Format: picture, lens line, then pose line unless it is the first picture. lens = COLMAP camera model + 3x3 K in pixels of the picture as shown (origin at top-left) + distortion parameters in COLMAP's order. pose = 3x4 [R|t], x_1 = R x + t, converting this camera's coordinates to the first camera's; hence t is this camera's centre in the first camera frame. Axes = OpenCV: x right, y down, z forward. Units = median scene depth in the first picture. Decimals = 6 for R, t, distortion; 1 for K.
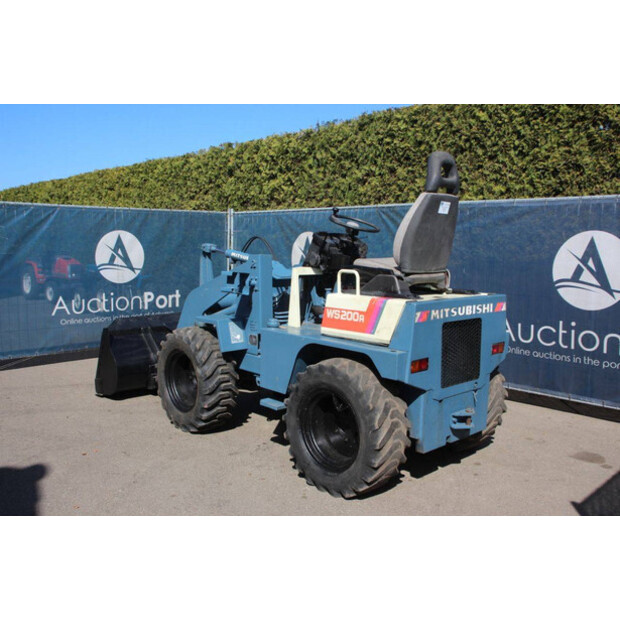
lens RADIAL K [[601.2, 0, 319.8], [0, 601.2, 309.8], [0, 0, 1]] dist [-0.111379, 0.157356]
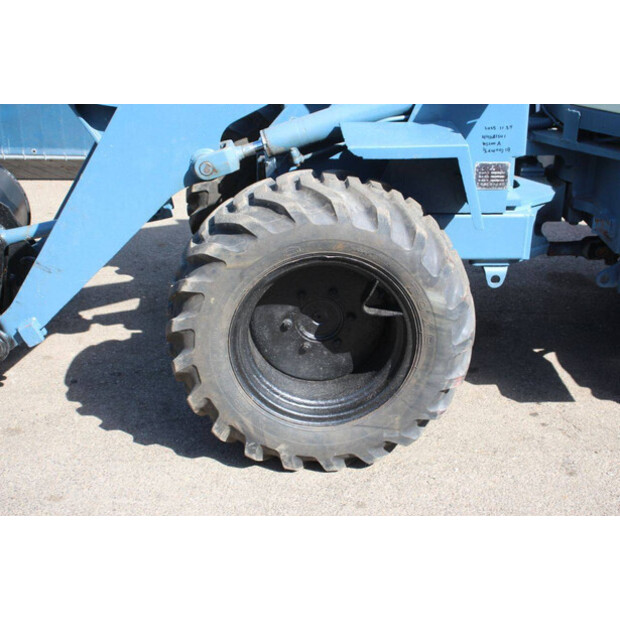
lens RADIAL K [[1014.7, 0, 310.0], [0, 1014.7, 310.0], [0, 0, 1]] dist [0.170962, 0.018521]
pose [[0.651005, -0.313775, 0.691185, -0.673339], [0.084574, 0.934878, 0.344746, -0.104499], [-0.754347, -0.165975, 0.635148, 0.685608]]
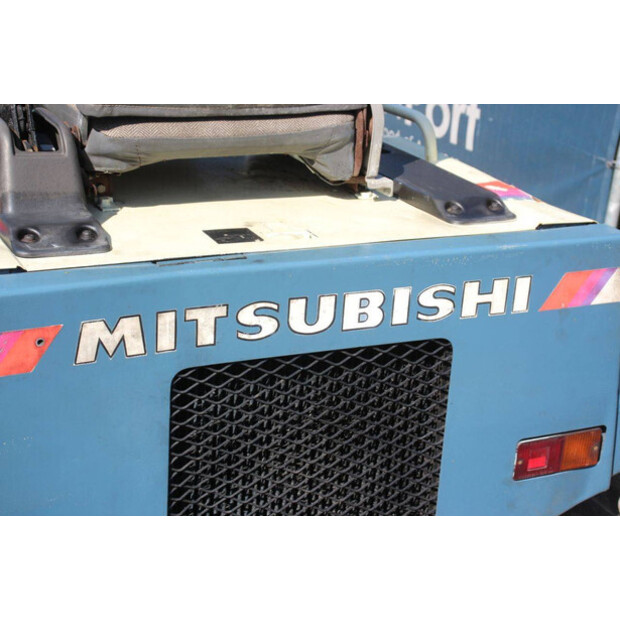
lens RADIAL K [[1186.8, 0, 310.0], [0, 1186.8, 310.0], [0, 0, 1]] dist [0.238025, 0.065846]
pose [[0.947573, 0.157342, -0.278118, 0.298889], [-0.086877, 0.964438, 0.249622, -0.092011], [0.307504, -0.212373, 0.927545, 0.487195]]
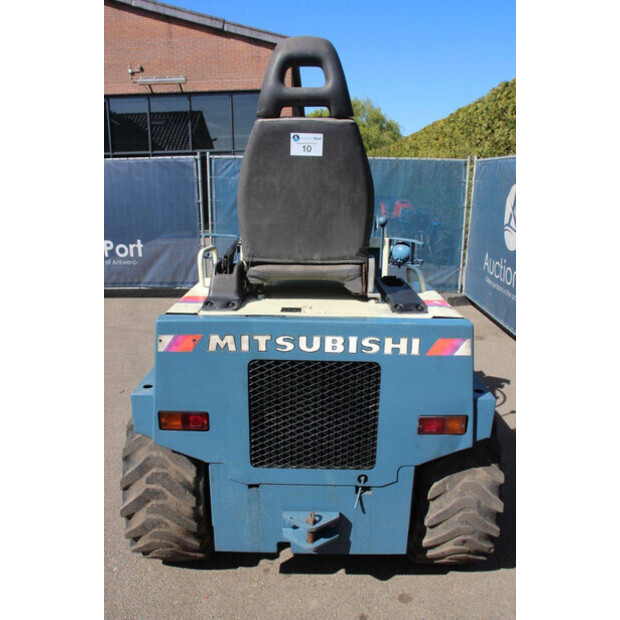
lens RADIAL K [[514.5, 0, 310.0], [0, 514.5, 310.0], [0, 0, 1]] dist [-0.169519, 0.151778]
pose [[0.712195, 0.168359, -0.681494, 0.448280], [-0.079594, 0.983920, 0.159893, -0.082556], [0.697455, -0.059632, 0.714143, 0.563940]]
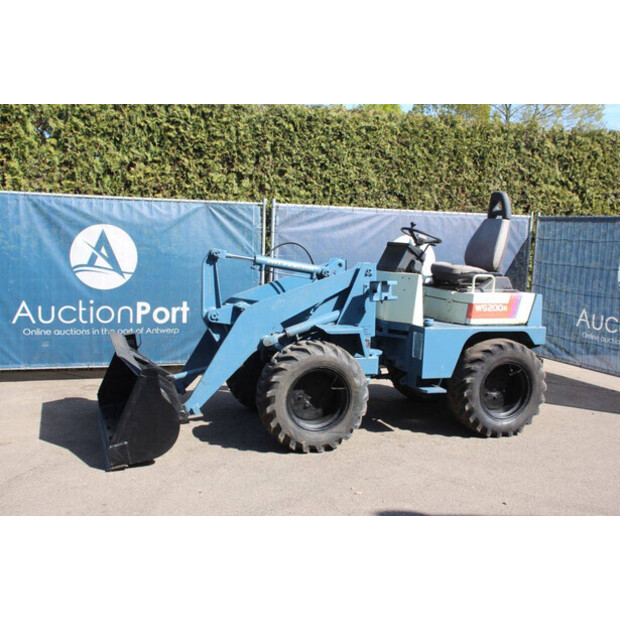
lens RADIAL K [[684.7, 0, 306.1], [0, 684.7, 301.4], [0, 0, 1]] dist [-0.068025, 0.192742]
pose [[0.421485, -0.093639, 0.901988, -1.275623], [0.068966, 0.995084, 0.071077, -0.120186], [-0.904209, 0.032249, 0.425871, 0.593151]]
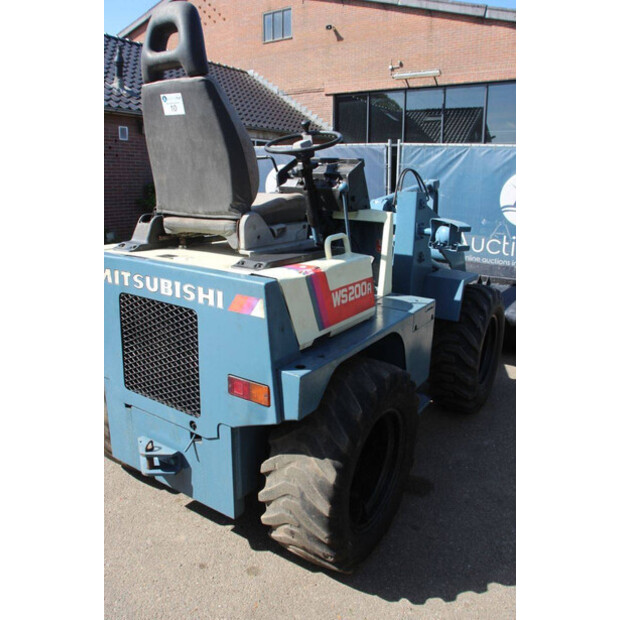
lens RADIAL K [[514.5, 0, 310.0], [0, 514.5, 310.0], [0, 0, 1]] dist [-0.169519, 0.151778]
pose [[0.215583, 0.245276, -0.945179, 0.616398], [-0.130730, 0.966476, 0.220985, -0.085246], [0.967695, 0.075923, 0.240421, 0.856726]]
